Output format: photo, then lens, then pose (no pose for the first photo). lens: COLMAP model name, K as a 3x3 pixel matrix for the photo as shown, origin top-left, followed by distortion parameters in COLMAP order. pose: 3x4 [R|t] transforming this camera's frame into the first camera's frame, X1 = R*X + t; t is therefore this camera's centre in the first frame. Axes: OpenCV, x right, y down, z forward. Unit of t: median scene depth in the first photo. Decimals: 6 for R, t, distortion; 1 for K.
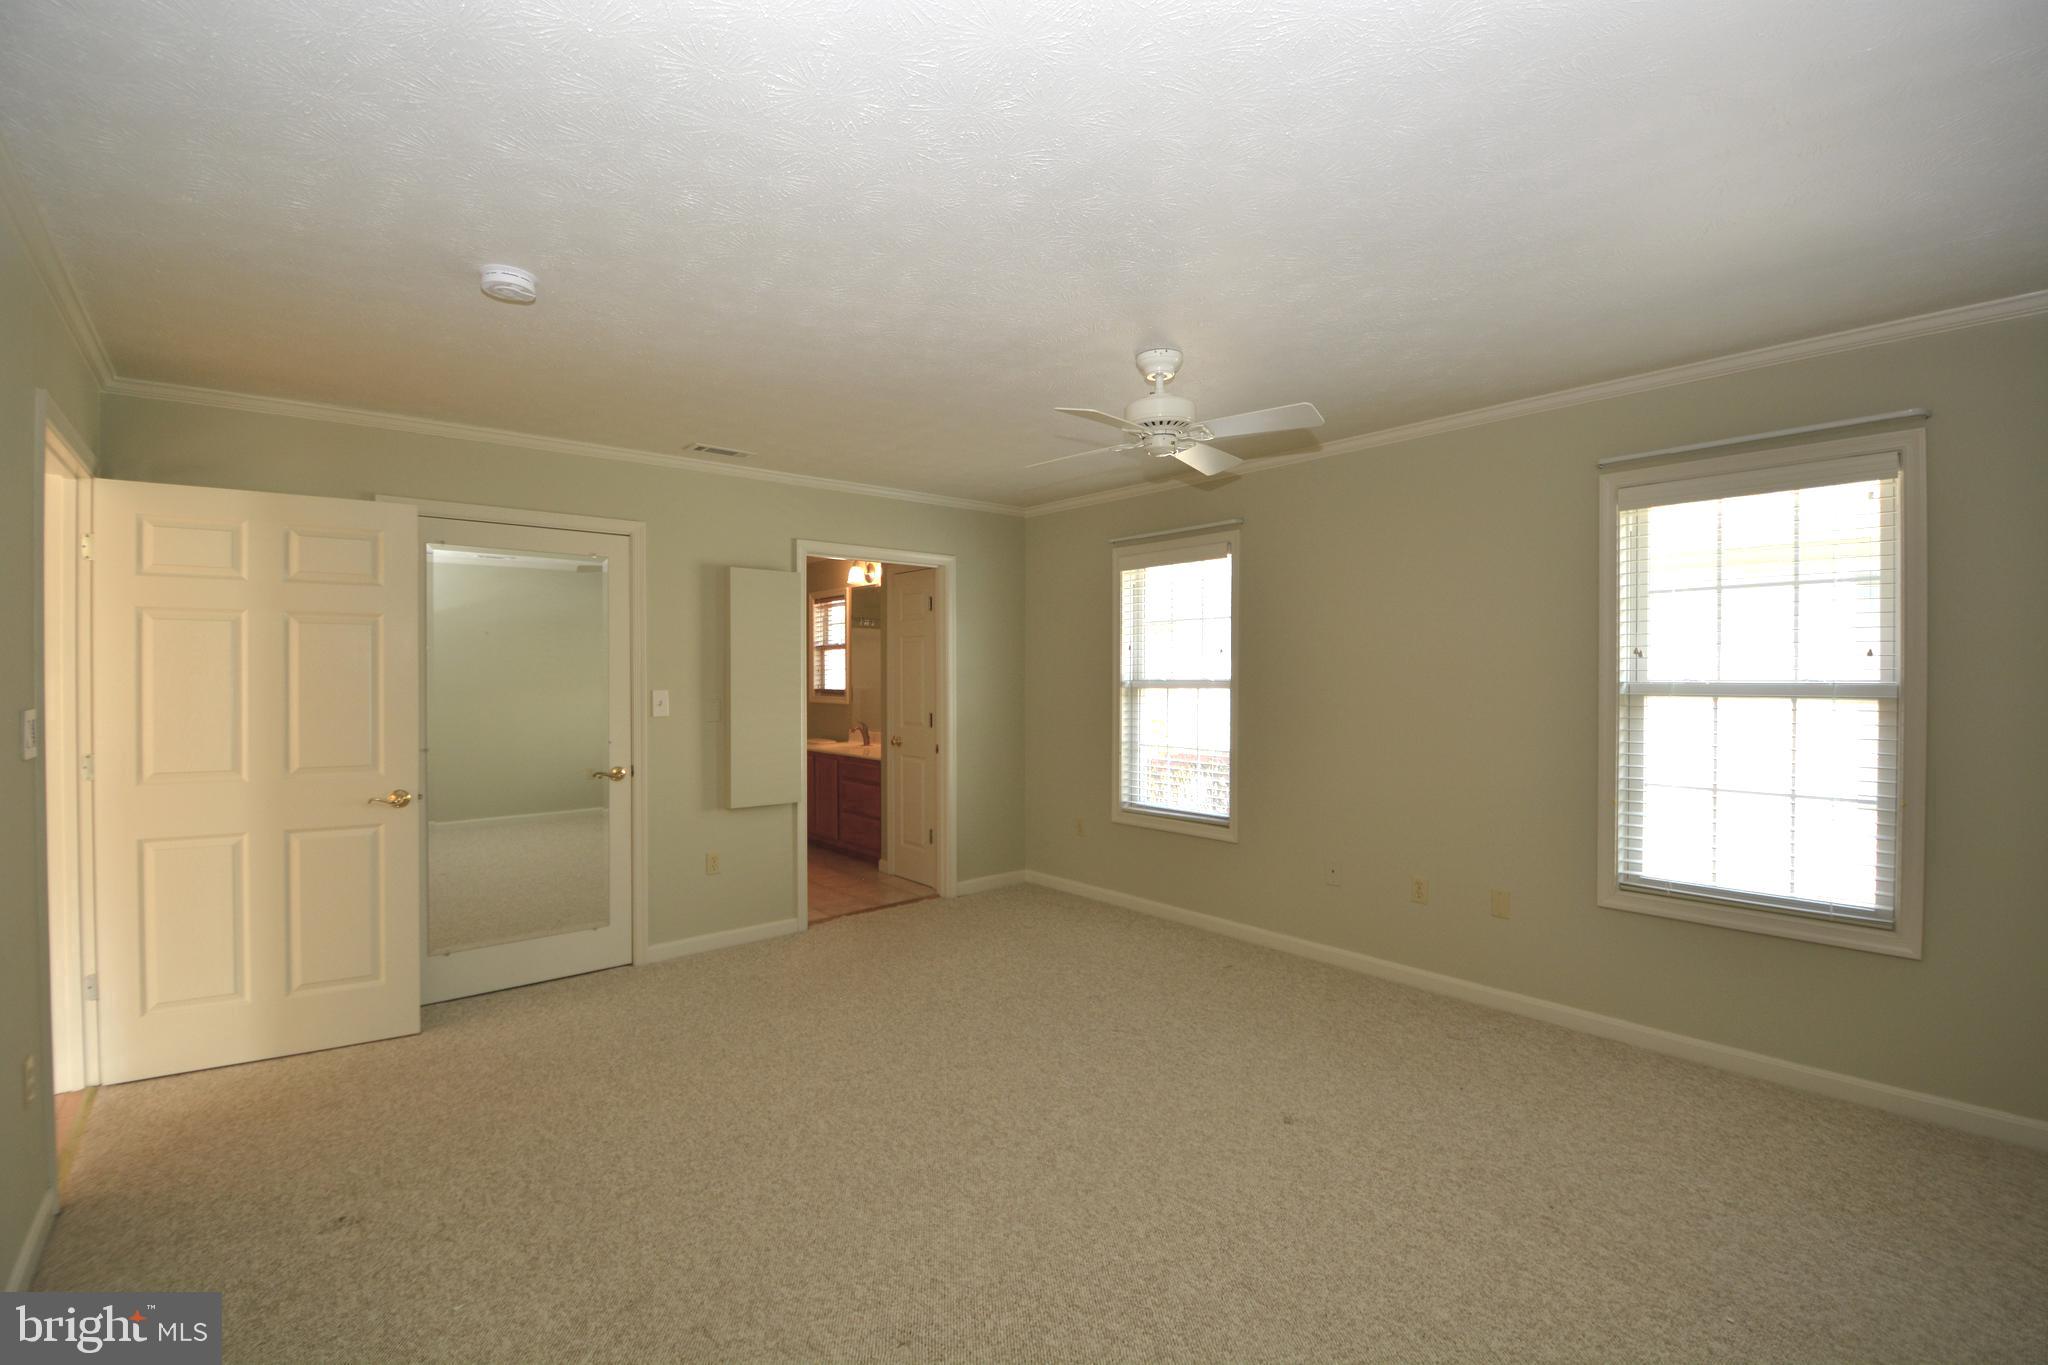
lens RADIAL K [[893.4, 0, 1032.2], [0, 893.4, 687.2], [0, 0, 1]] dist [0.001833, -0.016356]
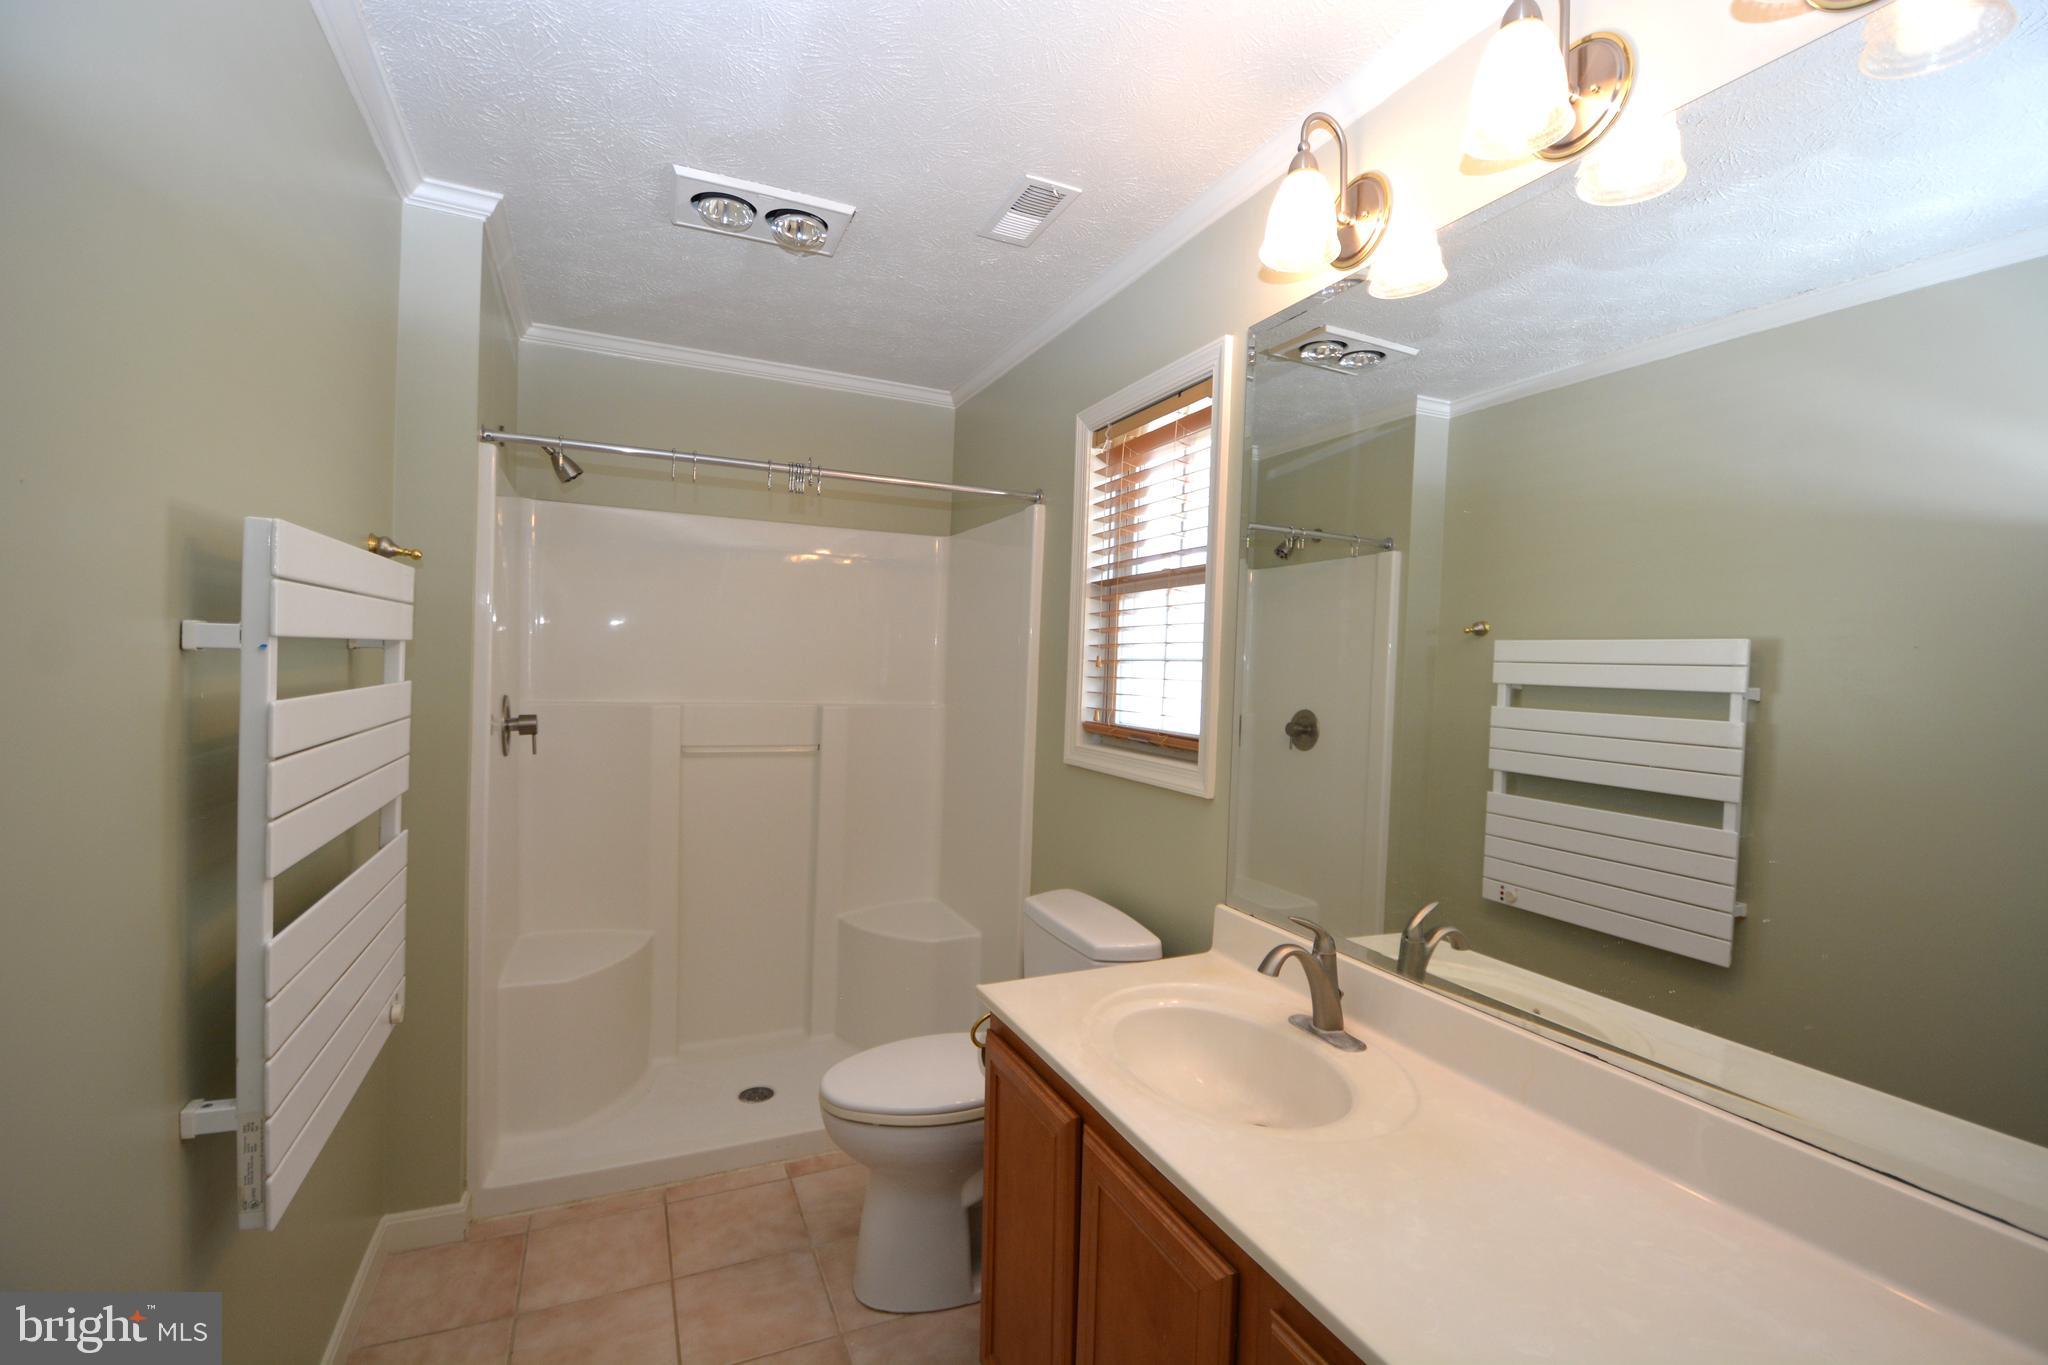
lens RADIAL K [[893.4, 0, 1032.2], [0, 893.4, 687.2], [0, 0, 1]] dist [0.001833, -0.016356]
pose [[0.960935, 0.044572, -0.273162, -0.336470], [-0.043831, 0.999000, 0.008819, -0.022328], [0.273282, 0.003498, 0.961928, 1.337284]]
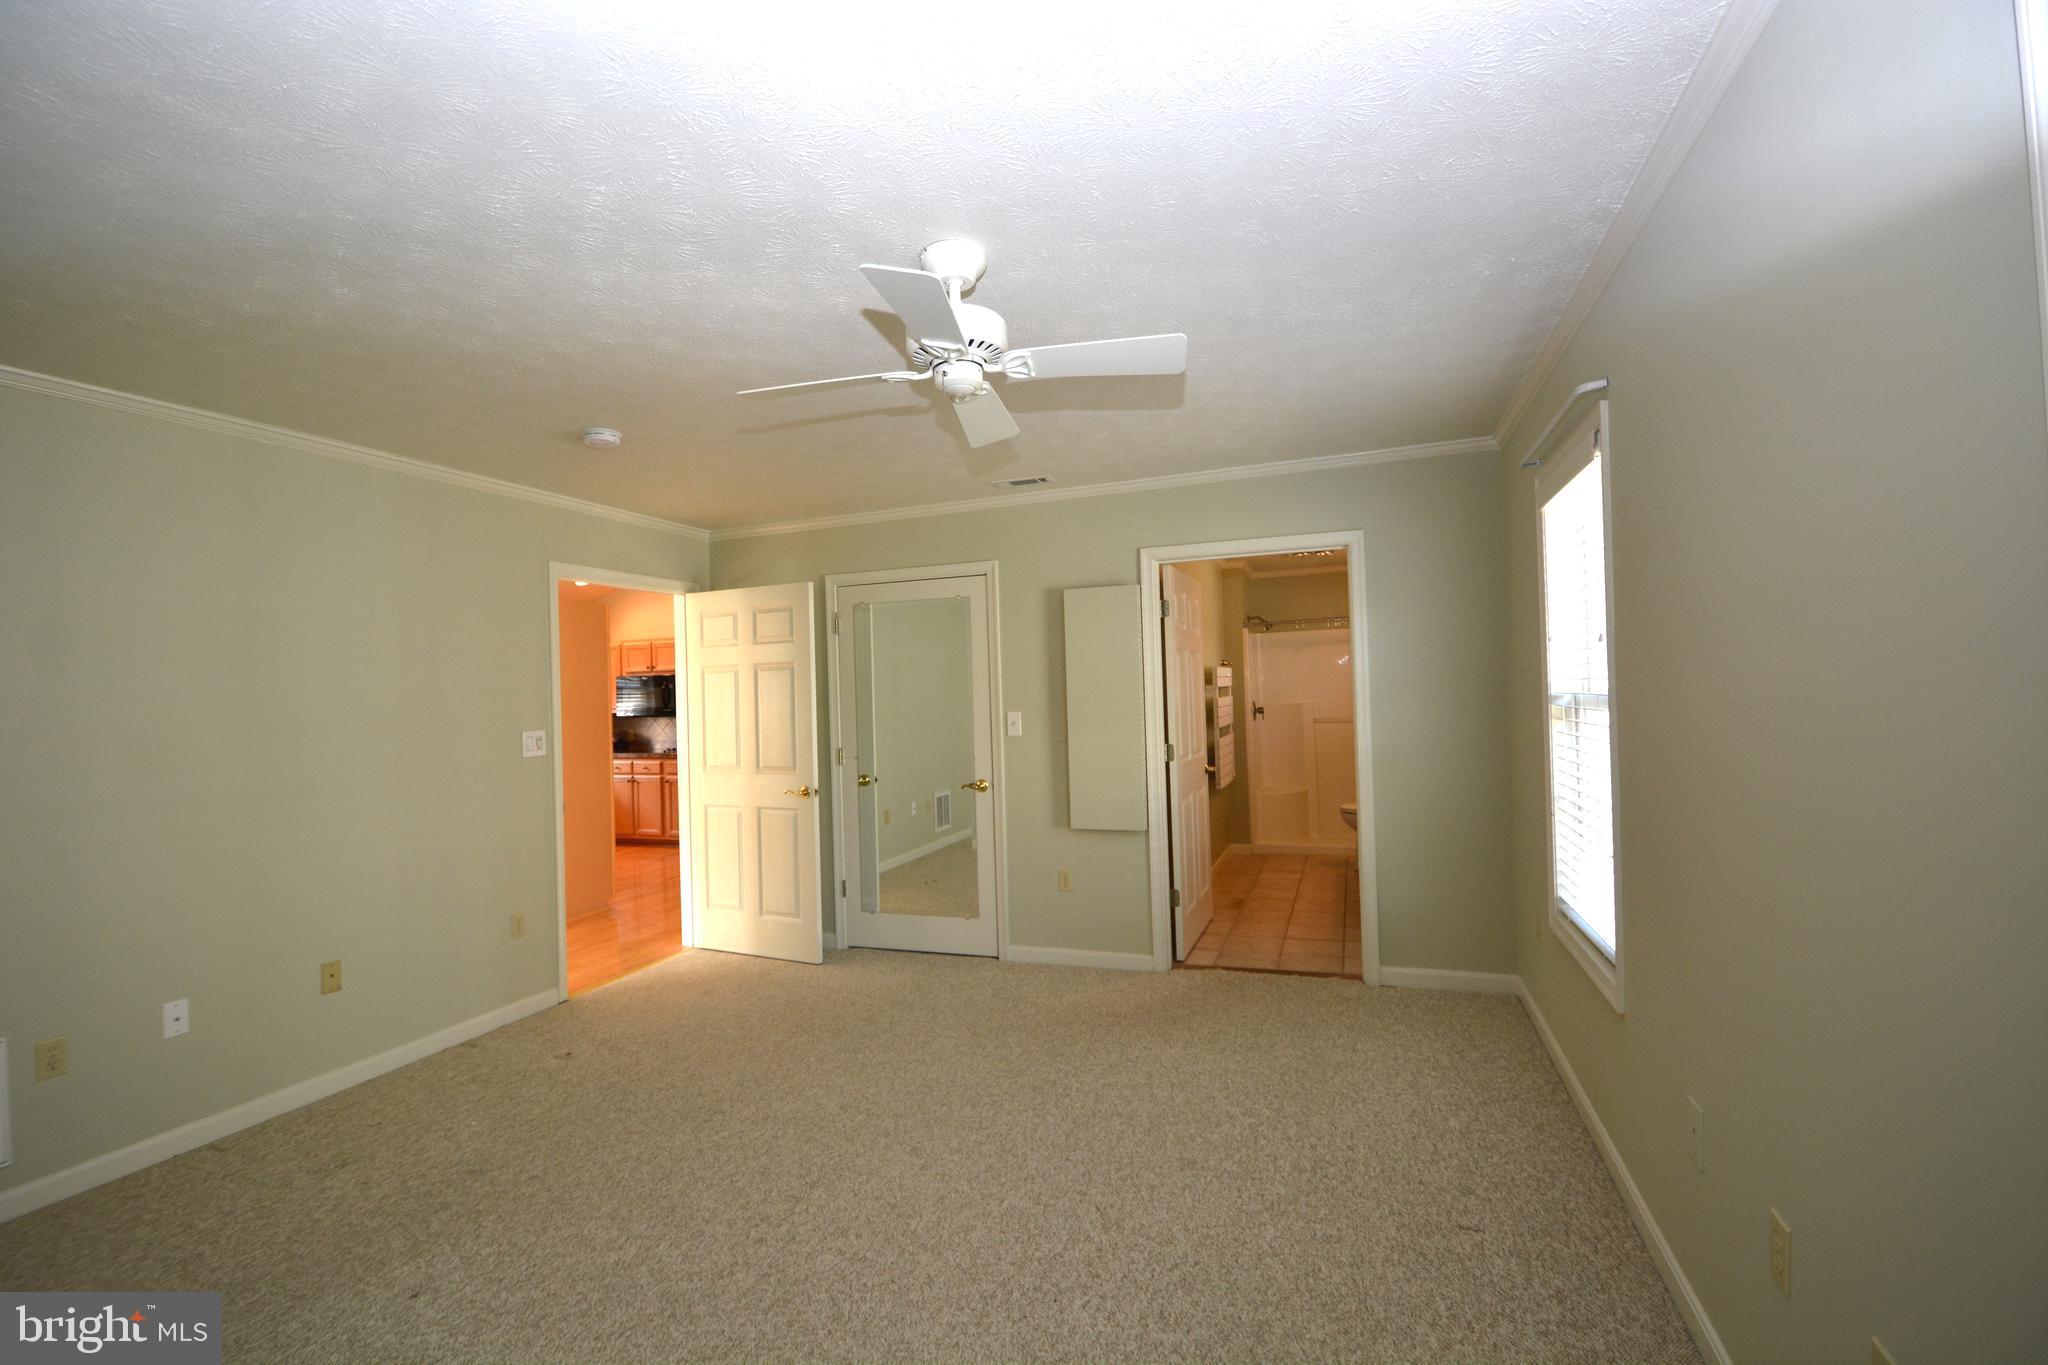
lens RADIAL K [[893.4, 0, 1032.2], [0, 893.4, 687.2], [0, 0, 1]] dist [0.001833, -0.016356]
pose [[0.492266, -0.018407, -0.870250, 0.553952], [0.018635, 0.999770, -0.010605, -0.014752], [0.870245, -0.010997, 0.492496, 0.497293]]
